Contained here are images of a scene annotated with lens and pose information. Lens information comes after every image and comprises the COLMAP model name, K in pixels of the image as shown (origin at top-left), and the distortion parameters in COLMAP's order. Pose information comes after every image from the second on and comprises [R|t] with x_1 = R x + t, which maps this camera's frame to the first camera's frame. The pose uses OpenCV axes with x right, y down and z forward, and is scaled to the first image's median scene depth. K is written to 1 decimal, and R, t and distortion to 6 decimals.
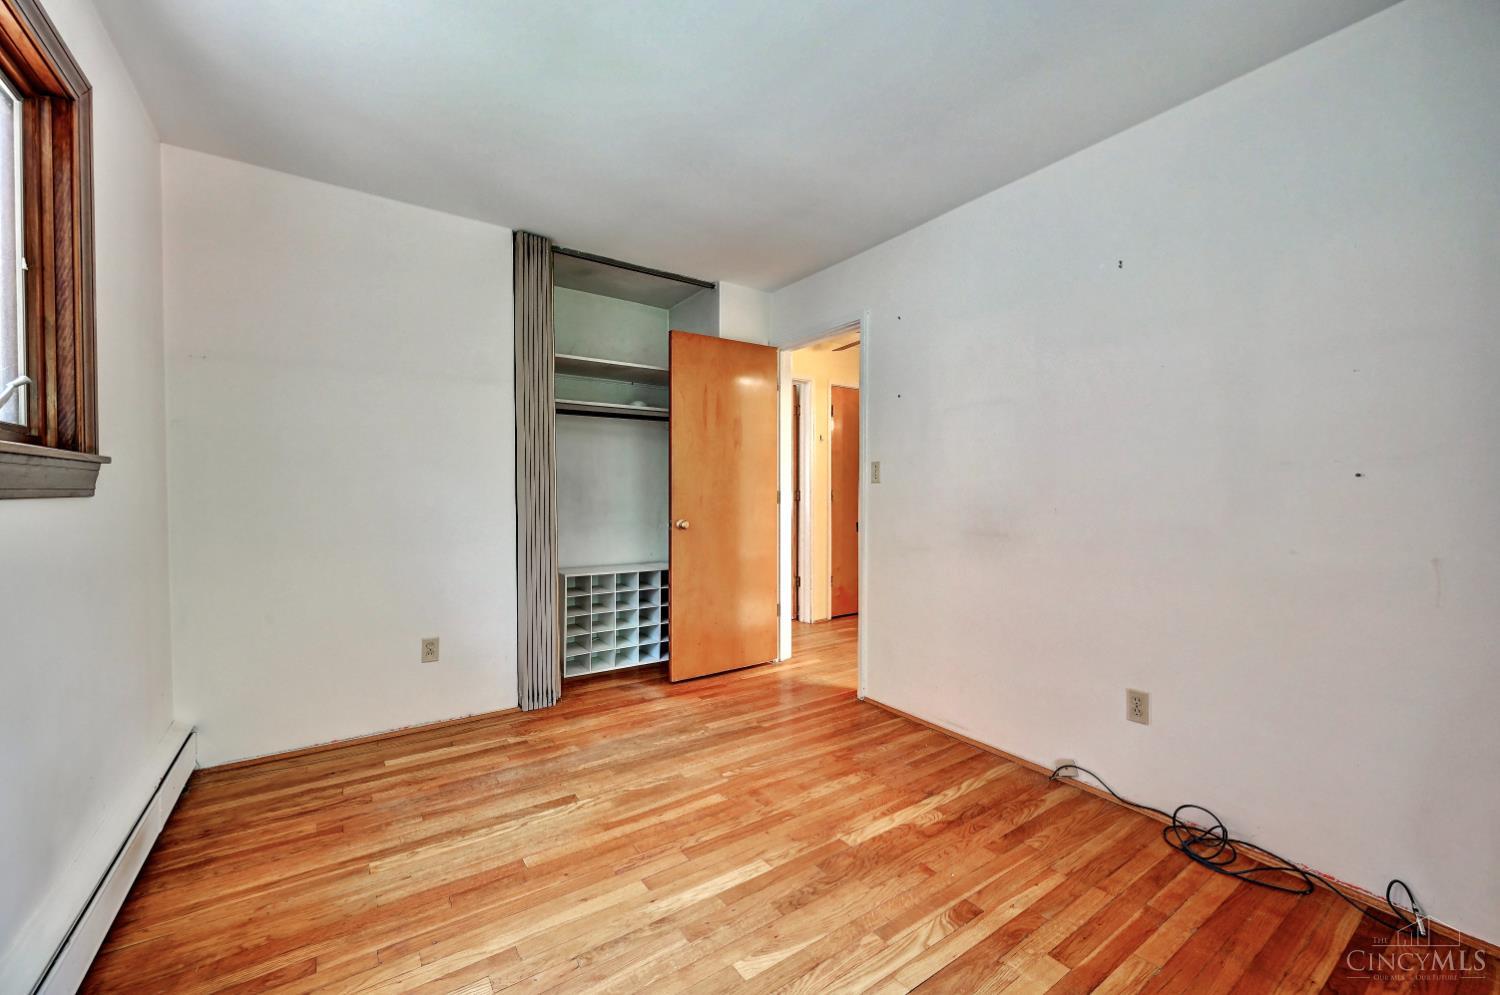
lens RADIAL K [[585.6, 0, 750.0], [0, 585.6, 497.5], [0, 0, 1]] dist [0.001230, 0.000032]
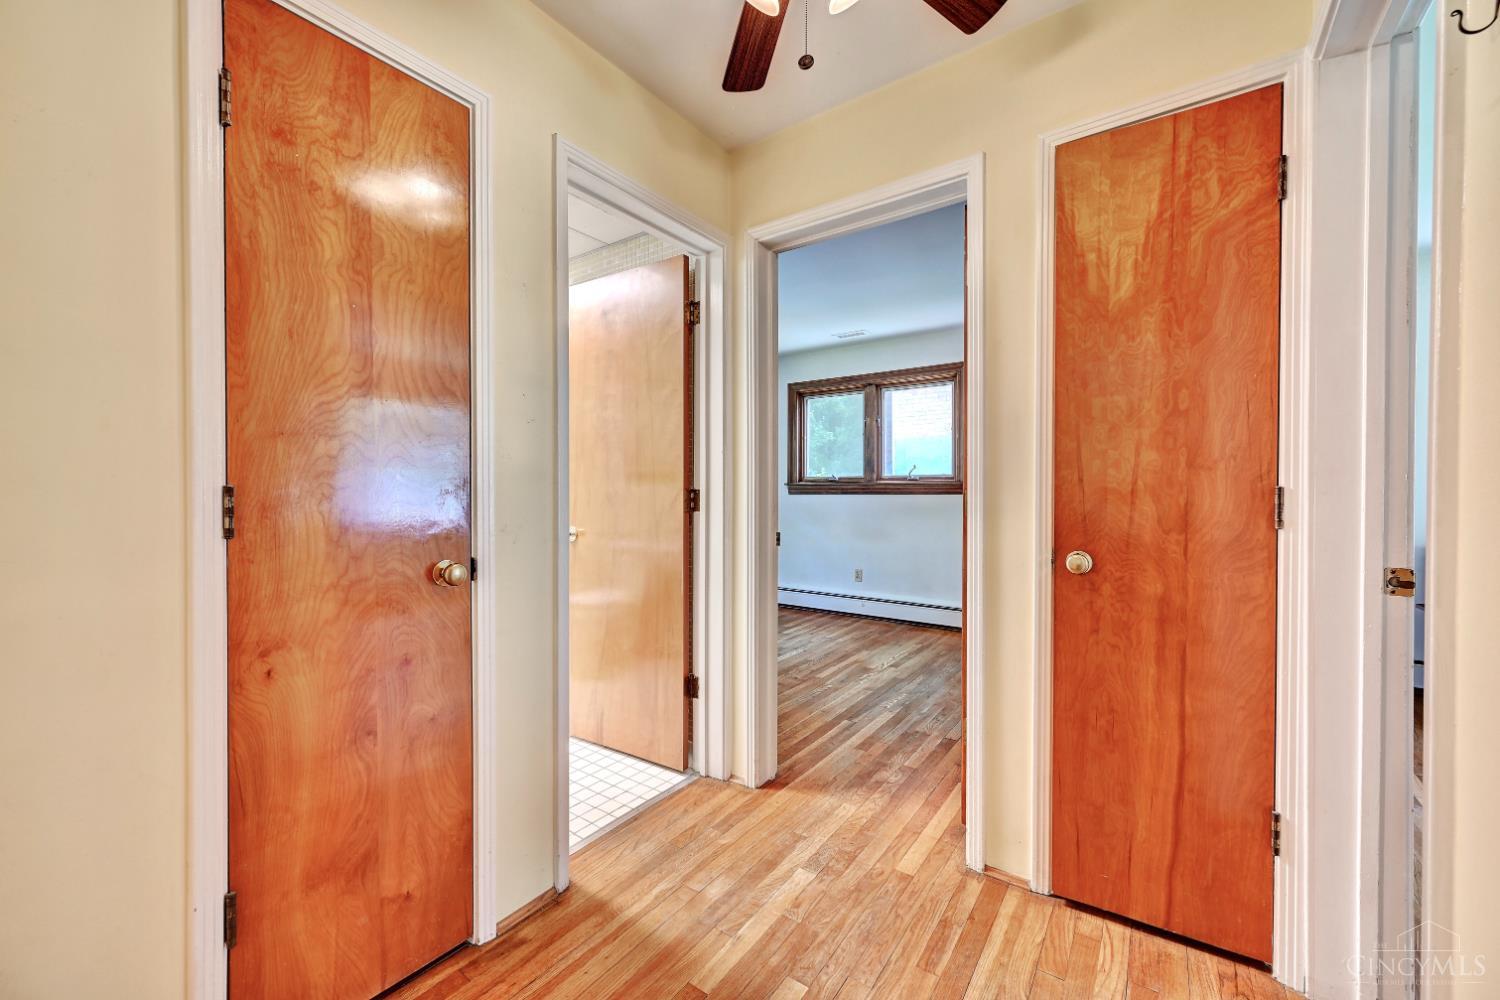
lens RADIAL K [[585.6, 0, 750.0], [0, 585.6, 500.0], [0, 0, 1]] dist [0.001230, 0.000032]
pose [[-0.944850, -0.002837, -0.327491, 0.758964], [-0.008965, 0.999812, 0.017204, -0.014469], [0.327381, 0.019192, -0.944698, 2.792263]]
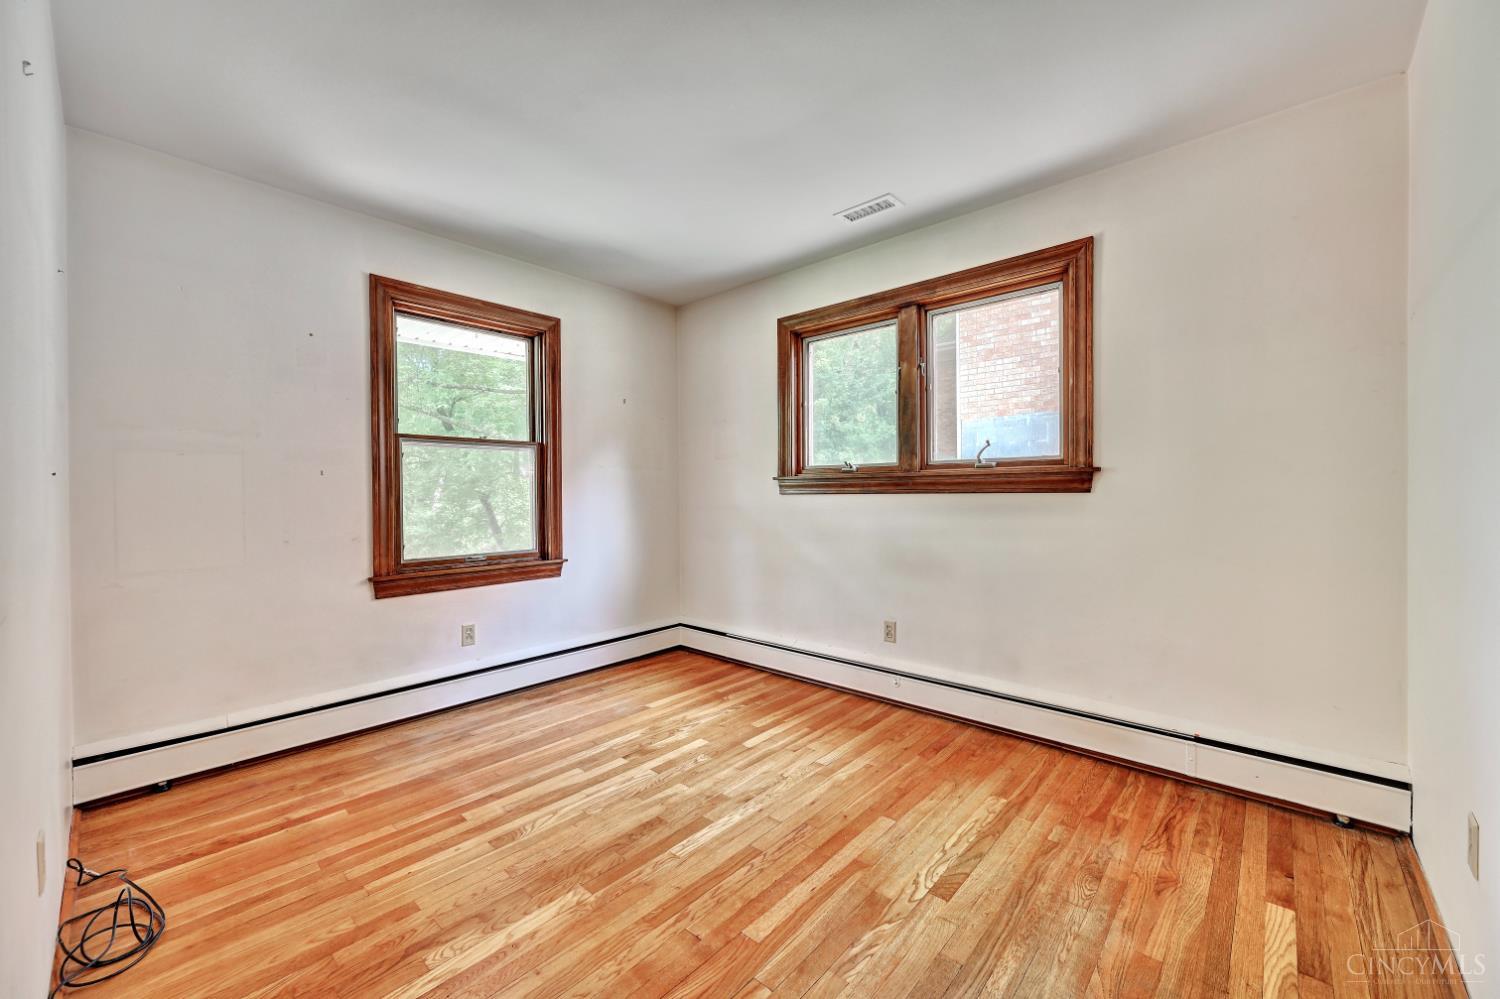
lens RADIAL K [[585.6, 0, 750.0], [0, 585.6, 499.5], [0, 0, 1]] dist [0.001230, 0.000032]
pose [[-0.975362, 0.004566, -0.220562, 0.113792], [0.000646, 0.999841, 0.017839, -0.010465], [0.220609, 0.017257, -0.975210, 1.861504]]
